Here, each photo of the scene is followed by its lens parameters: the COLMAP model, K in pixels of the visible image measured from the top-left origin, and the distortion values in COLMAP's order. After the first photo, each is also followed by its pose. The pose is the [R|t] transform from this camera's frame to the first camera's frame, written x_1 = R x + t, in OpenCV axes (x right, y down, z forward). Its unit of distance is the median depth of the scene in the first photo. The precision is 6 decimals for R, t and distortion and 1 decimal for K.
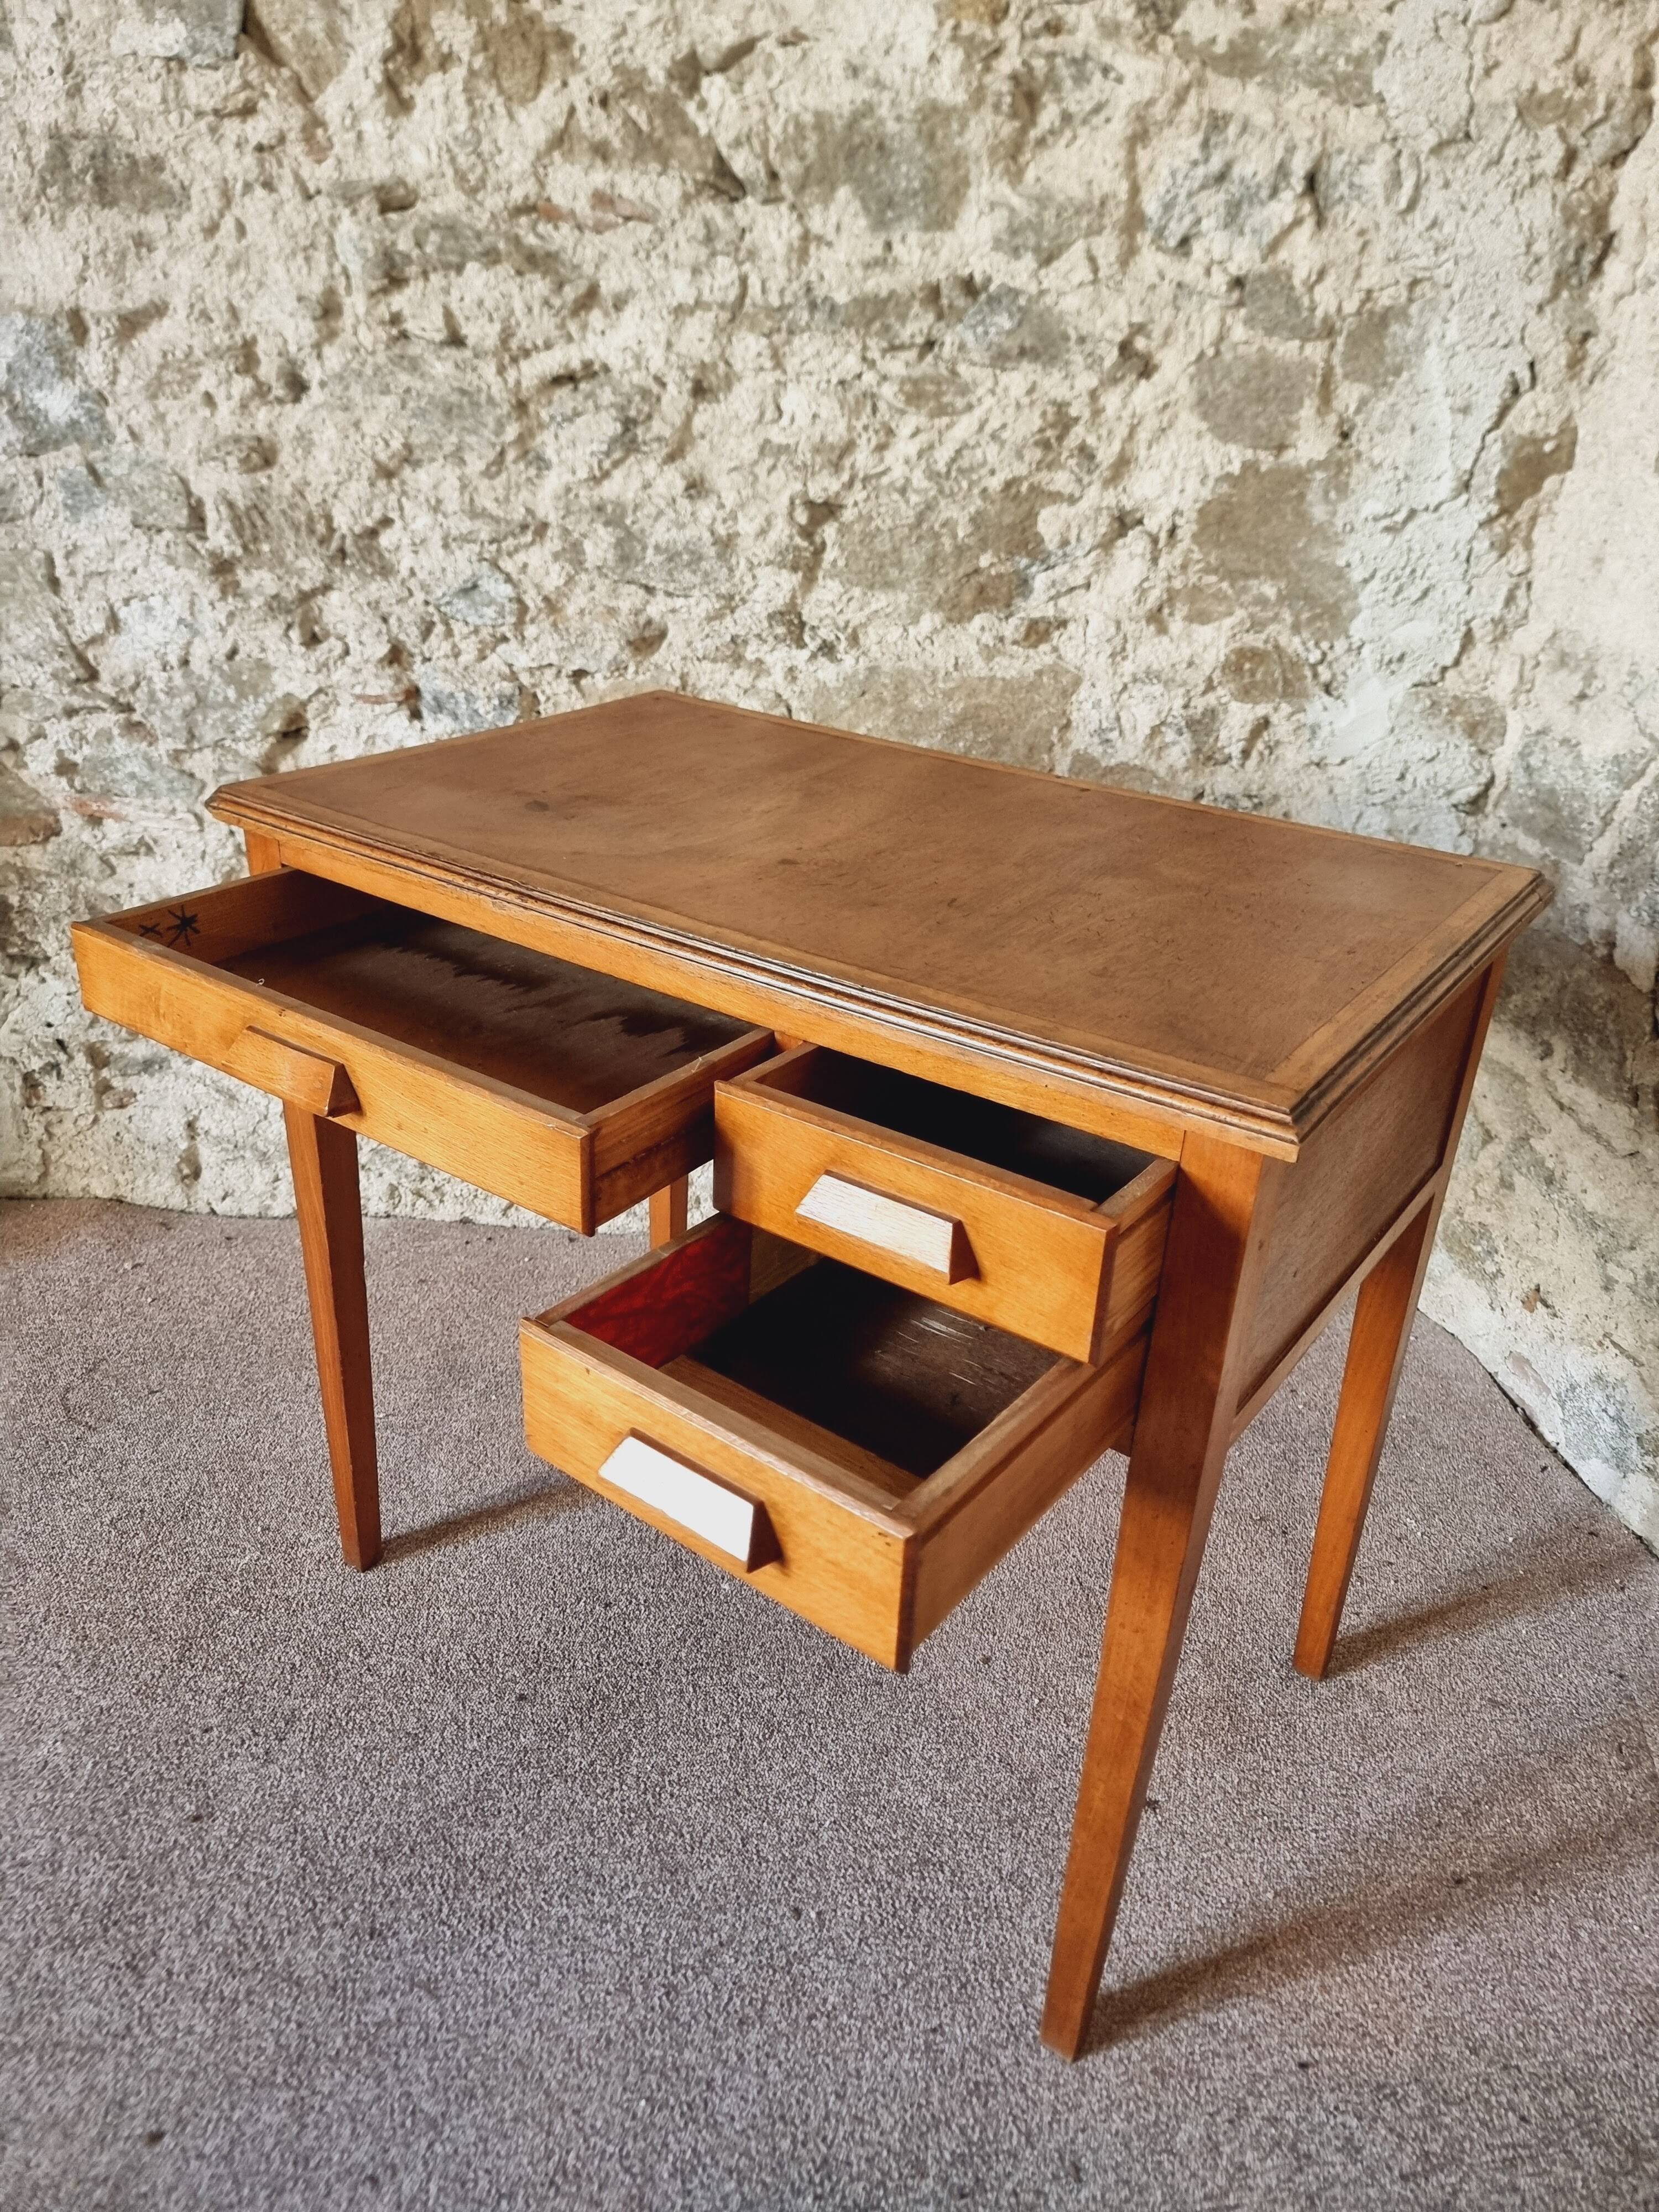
lens RADIAL K [[1535.8, 0, 792.6], [0, 1535.8, 1090.7], [0, 0, 1]] dist [0.042319, -0.031250]
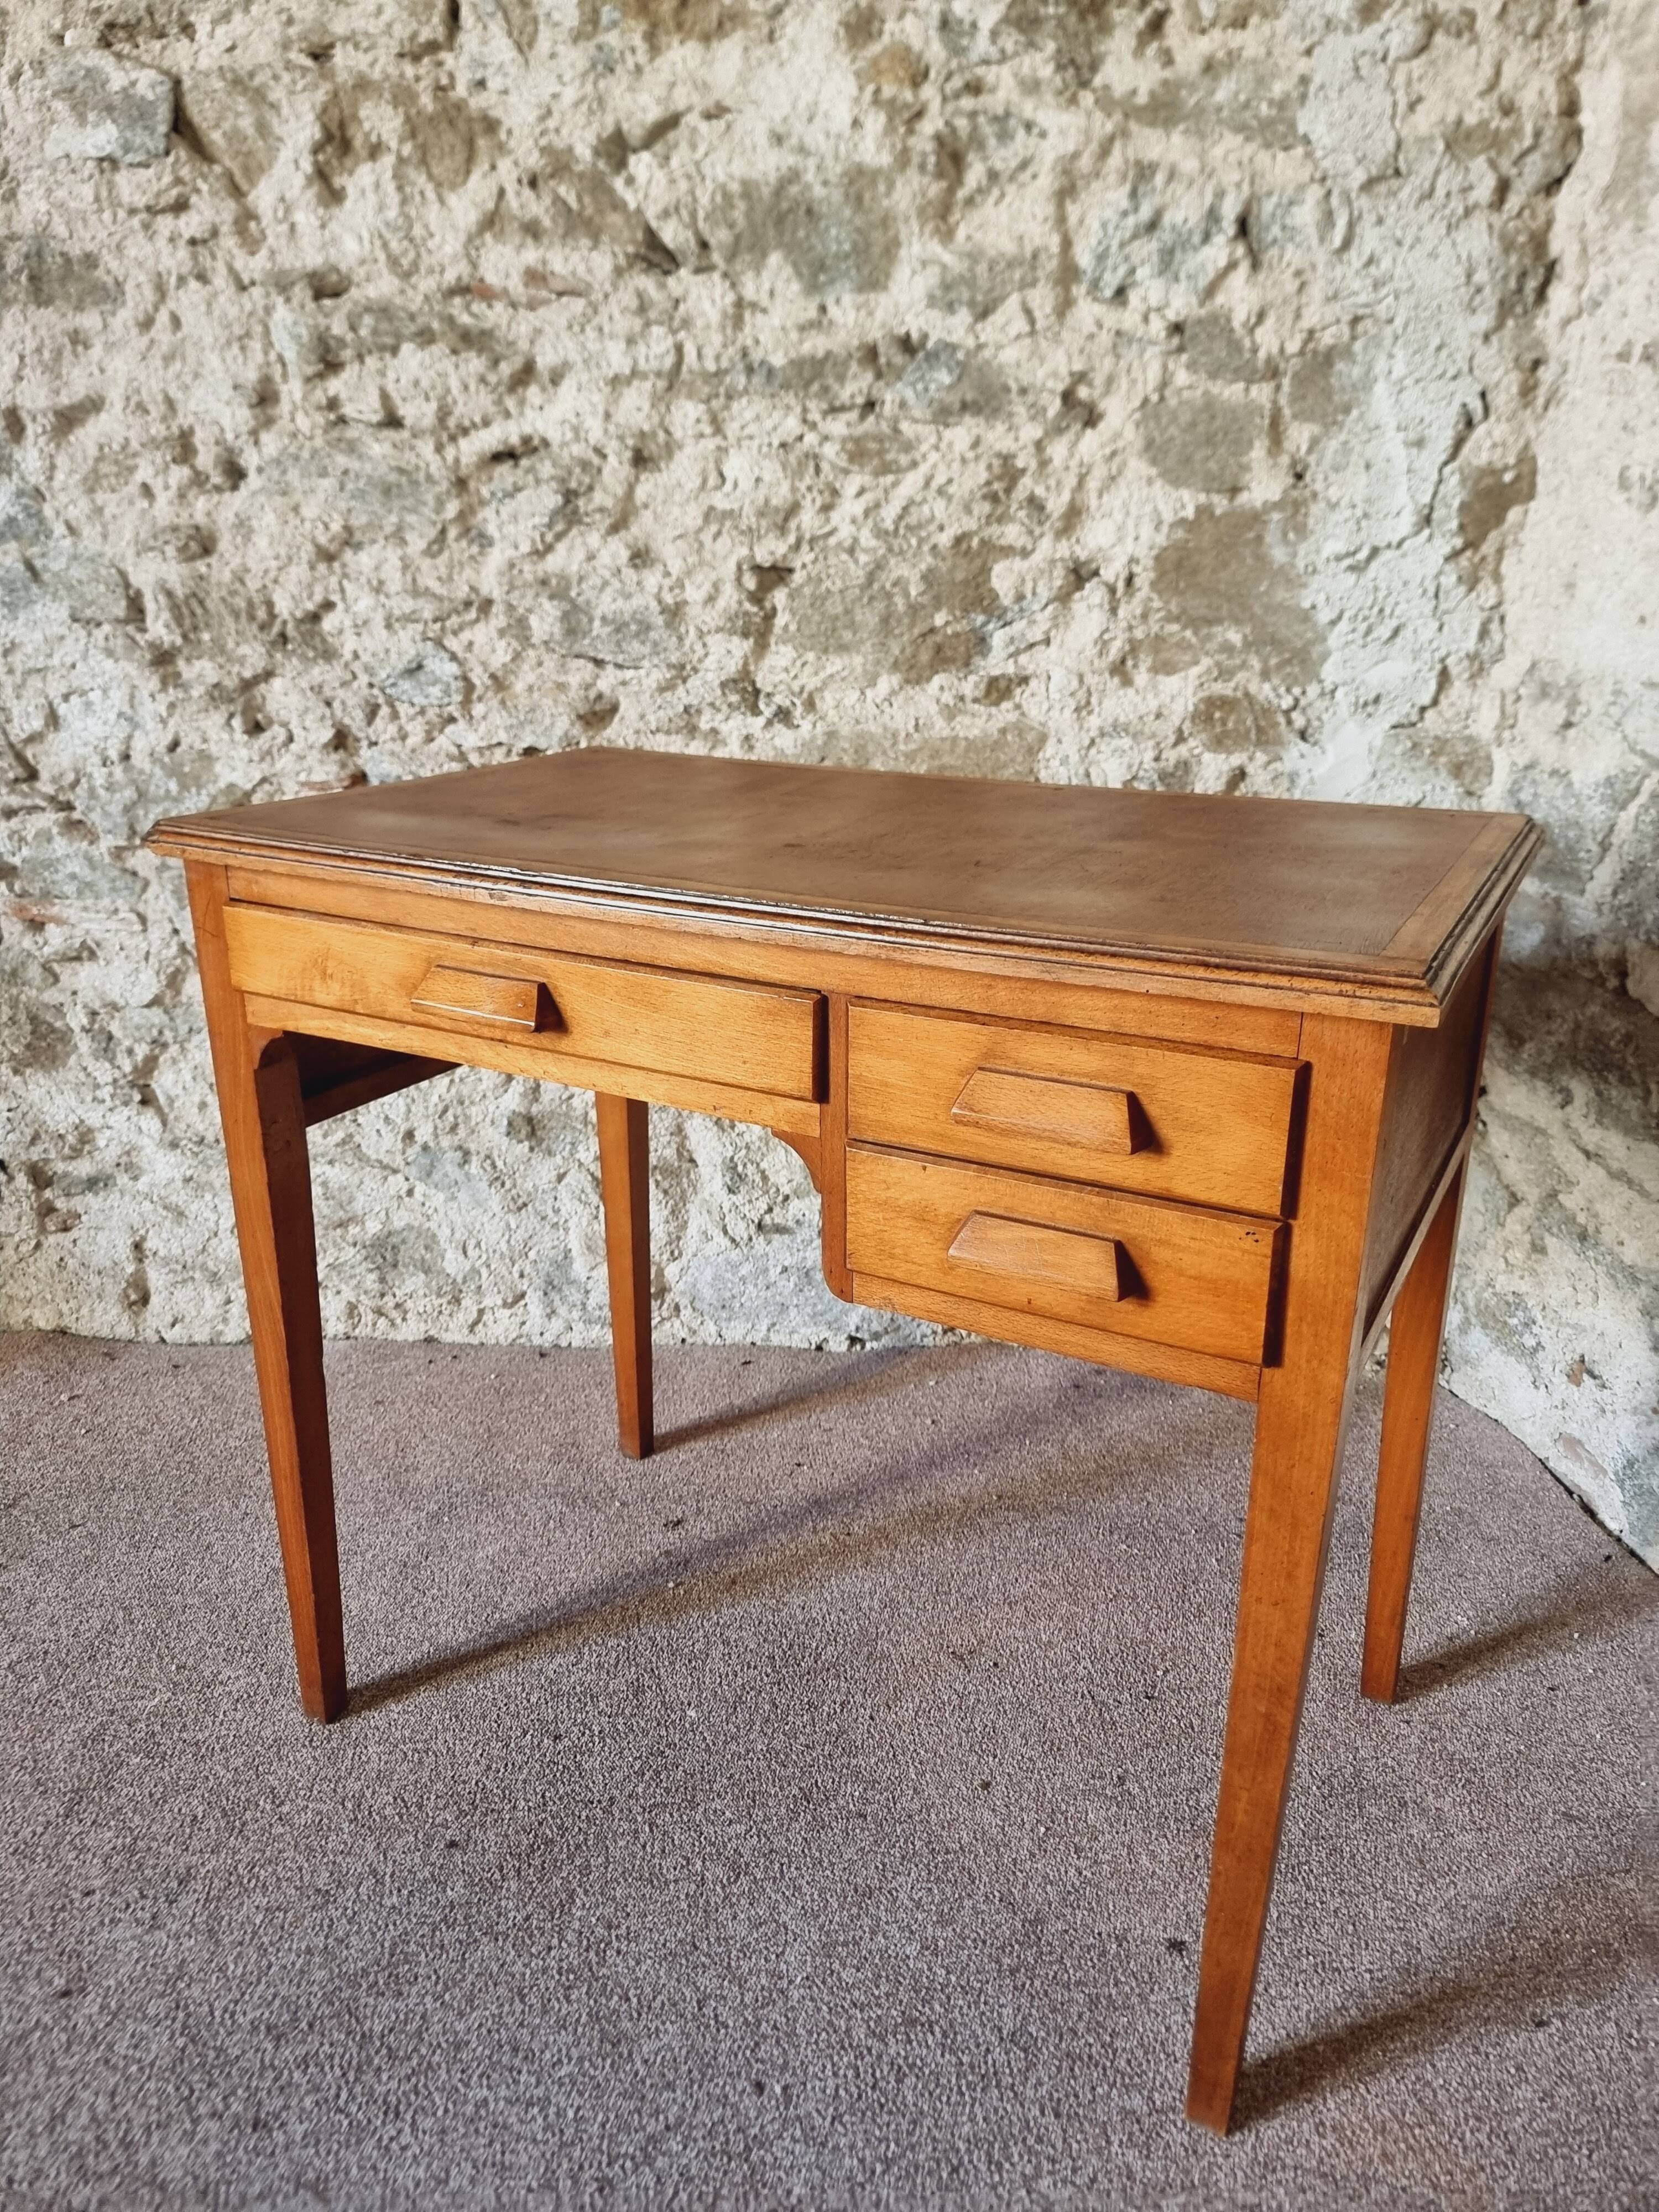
lens RADIAL K [[1535.9, 0, 813.0], [0, 1535.9, 1088.1], [0, 0, 1]] dist [0.051265, -0.042988]
pose [[0.999243, -0.037634, -0.009869, 0.044303], [0.036204, 0.992308, -0.118380, 0.065815], [0.014248, 0.117933, 0.992919, 0.066607]]
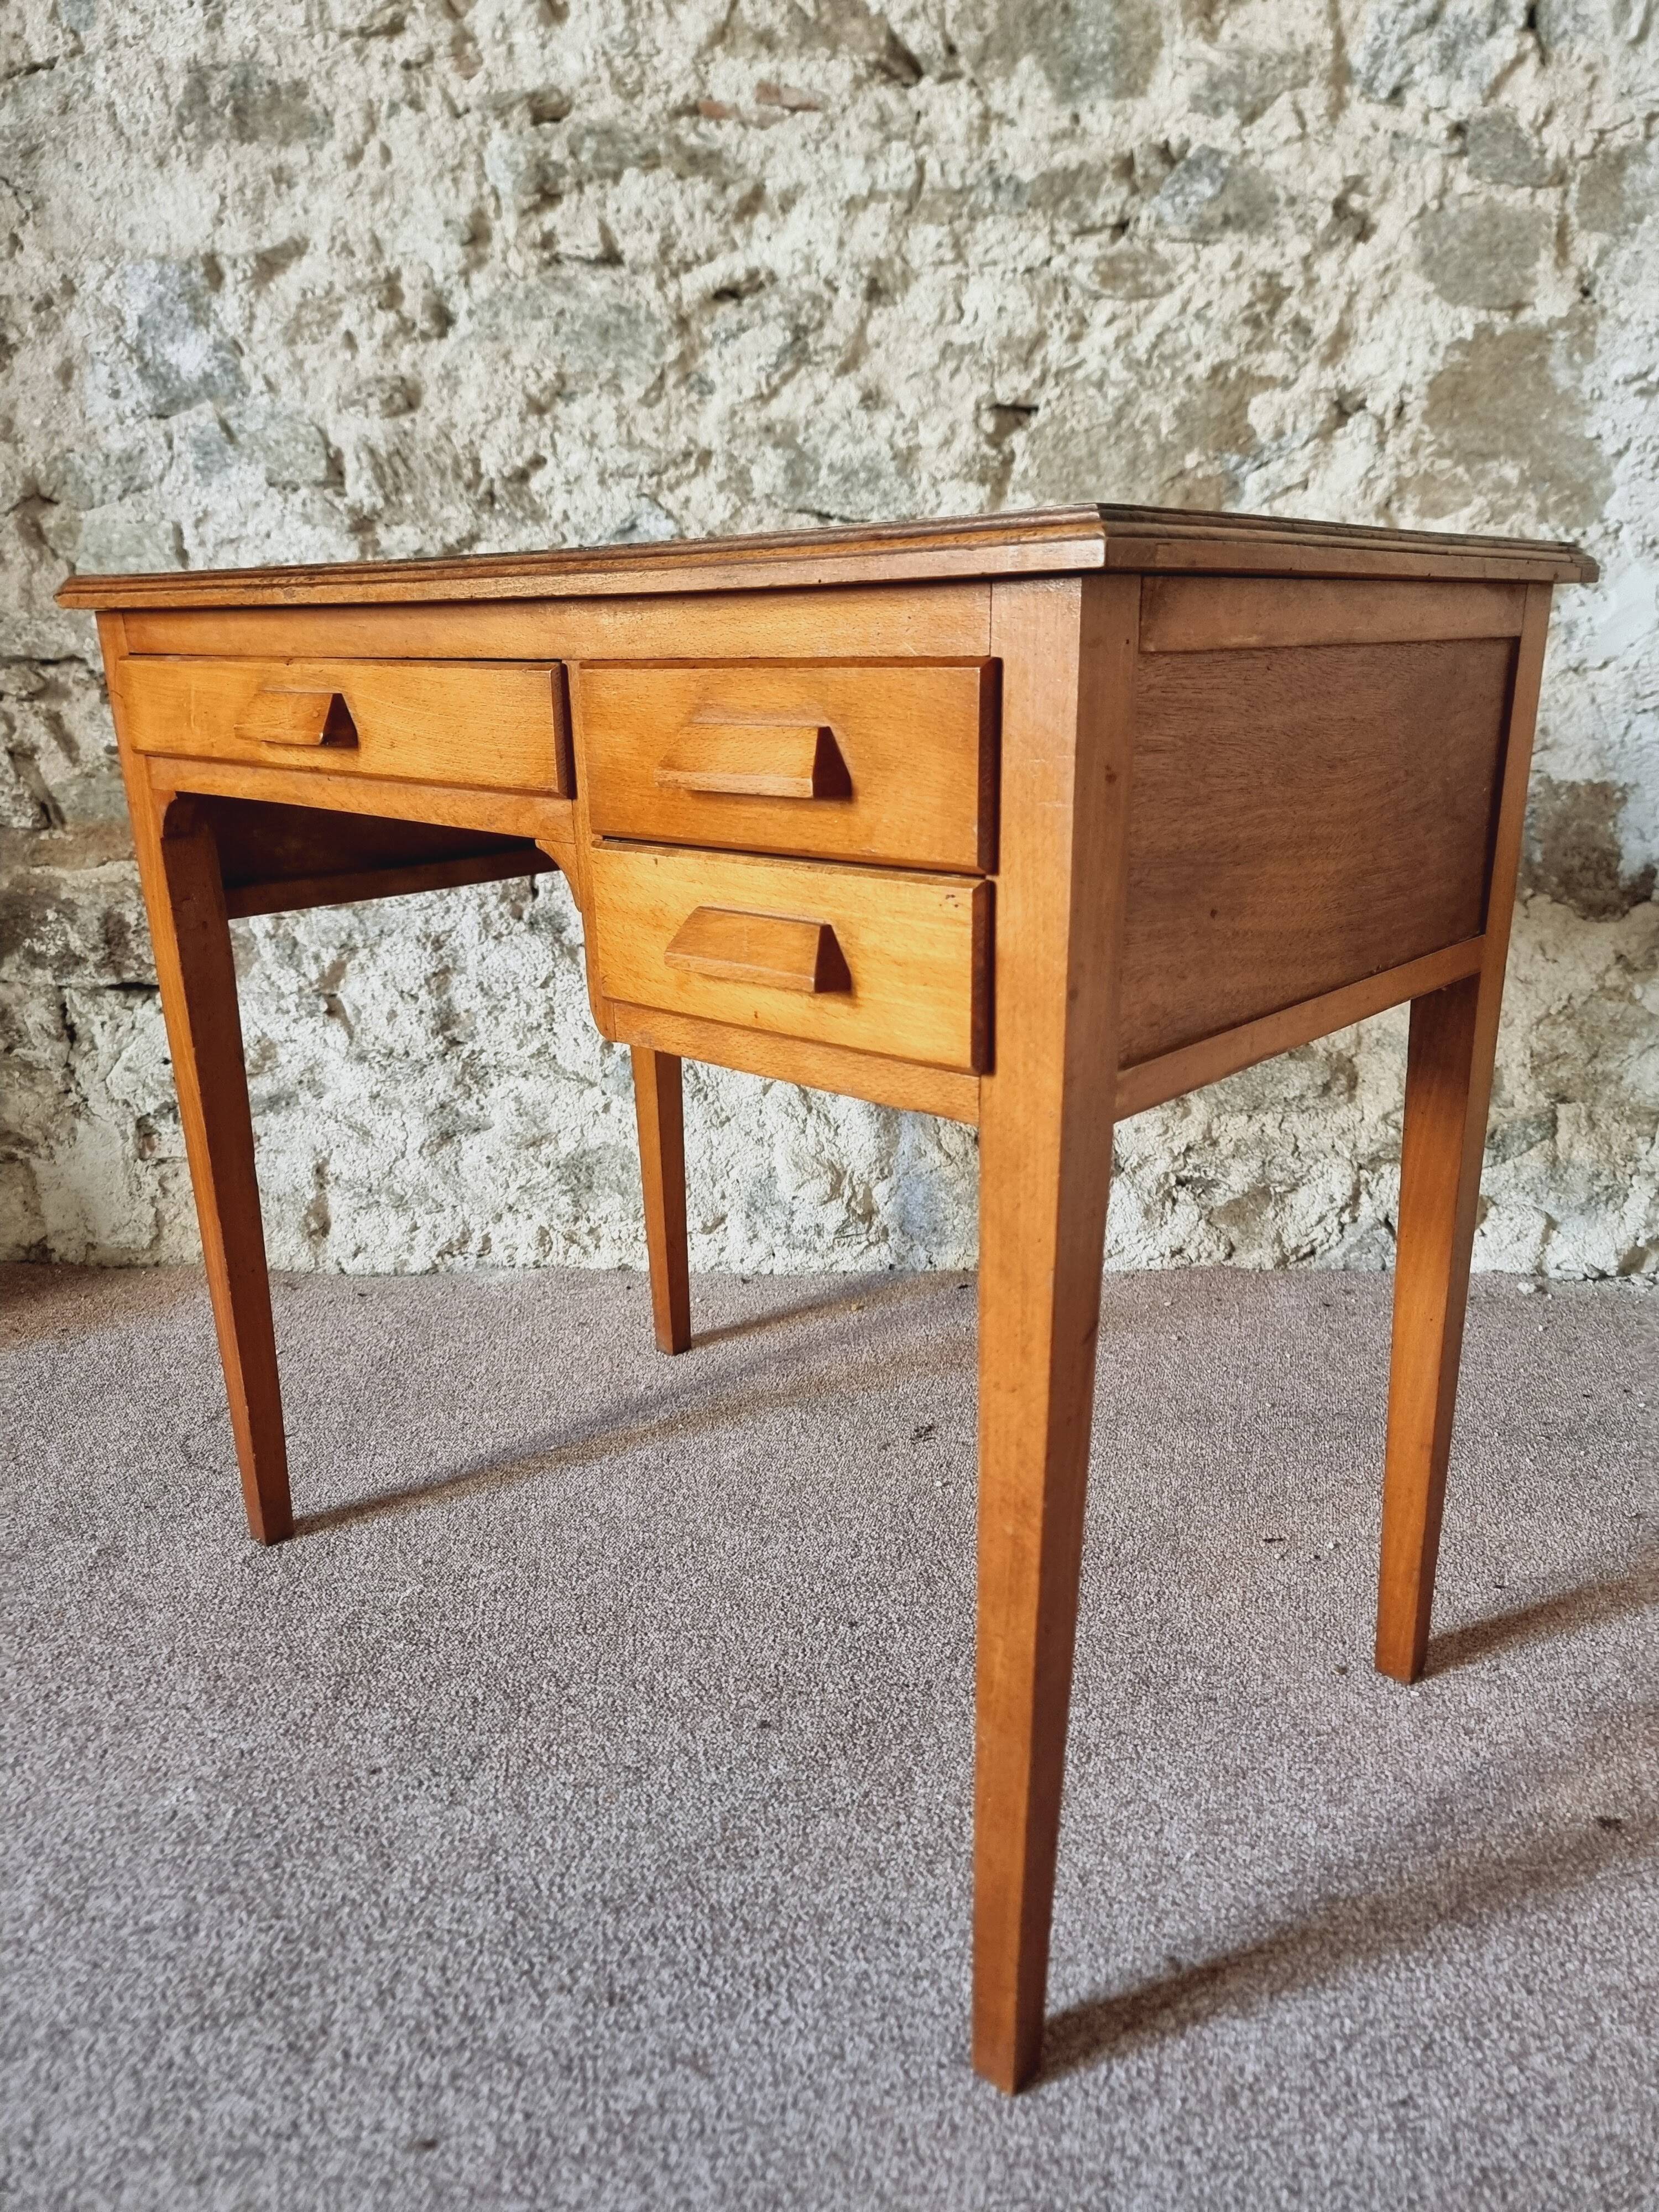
lens RADIAL K [[1535.2, 0, 819.7], [0, 1535.2, 1126.6], [0, 0, 1]] dist [0.056507, -0.049659]
pose [[0.998388, -0.050008, -0.026845, -0.091919], [0.045788, 0.989133, -0.139709, 0.167931], [0.033540, 0.138254, 0.989829, 0.146938]]
